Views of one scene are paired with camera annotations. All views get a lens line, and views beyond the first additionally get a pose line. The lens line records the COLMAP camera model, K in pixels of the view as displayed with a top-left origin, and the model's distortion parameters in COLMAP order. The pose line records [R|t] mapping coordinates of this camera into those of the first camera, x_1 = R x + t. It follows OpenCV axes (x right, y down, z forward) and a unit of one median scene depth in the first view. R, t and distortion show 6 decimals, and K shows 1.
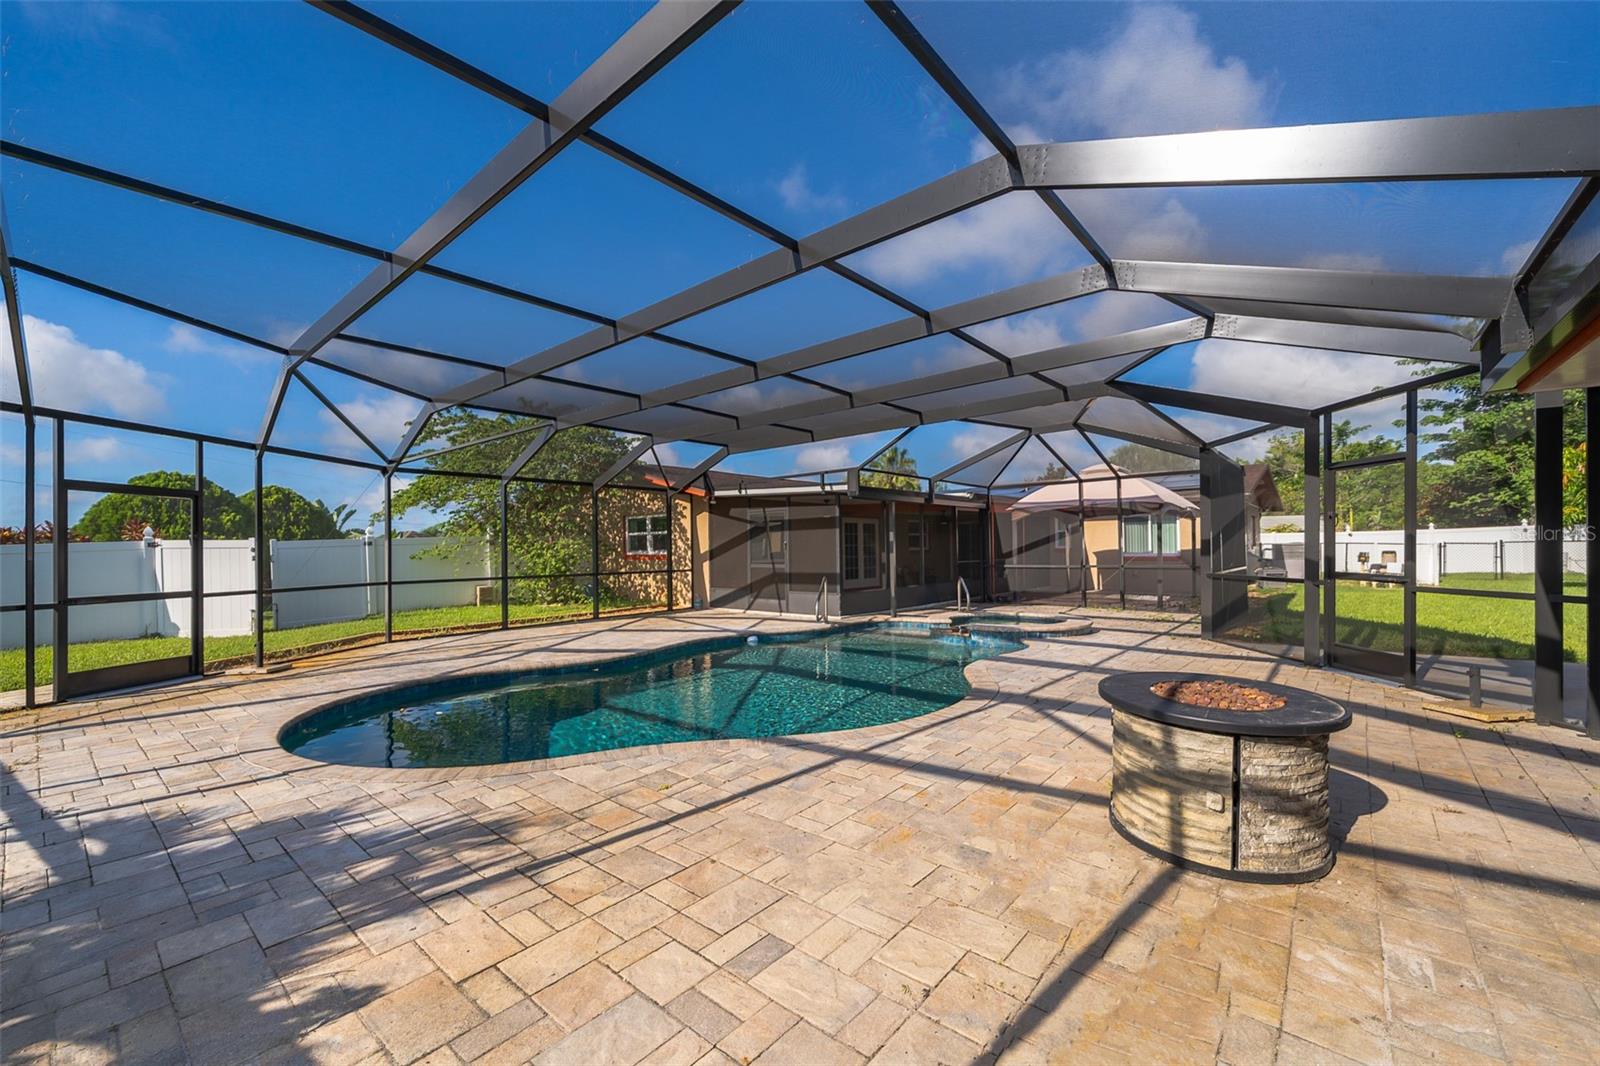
lens RADIAL K [[648.0, 0, 801.7], [0, 648.0, 546.1], [0, 0, 1]] dist [0.001043, -0.000026]
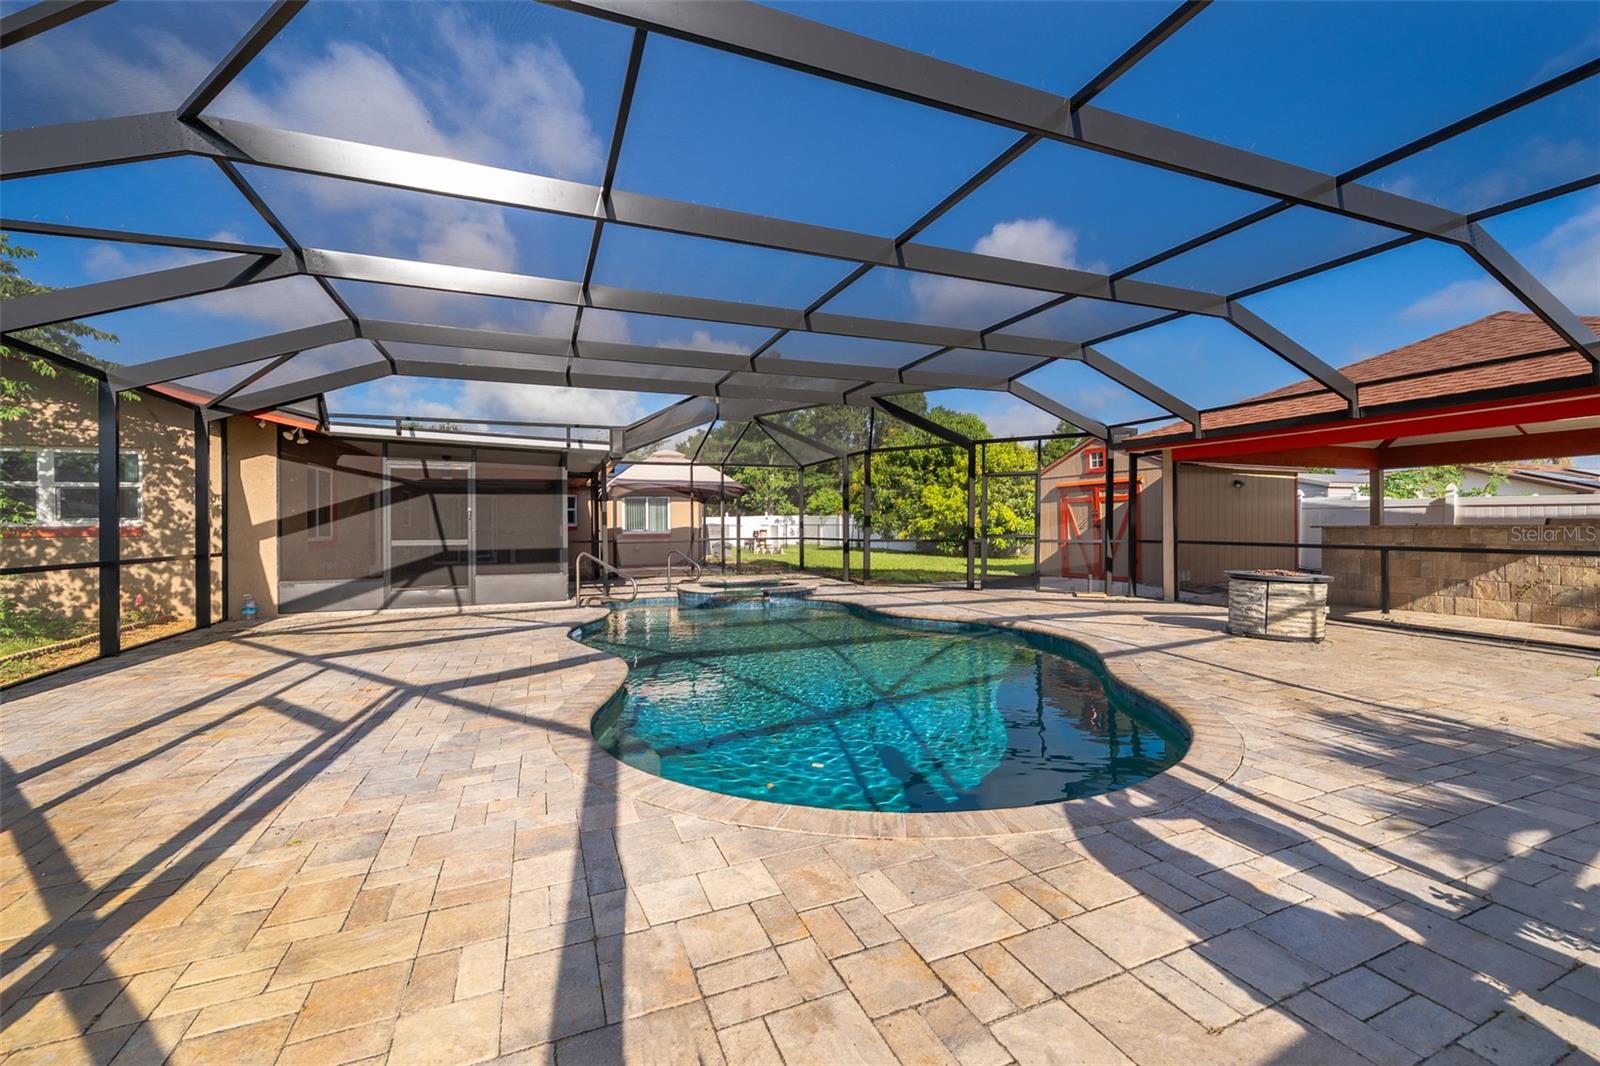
lens RADIAL K [[648.0, 0, 805.8], [0, 648.0, 525.4], [0, 0, 1]] dist [0.001043, -0.000026]
pose [[0.461905, 0.007170, 0.886900, -0.501896], [-0.002575, 0.999974, -0.006743, 0.016357], [-0.886926, 0.000830, 0.461912, 0.319340]]
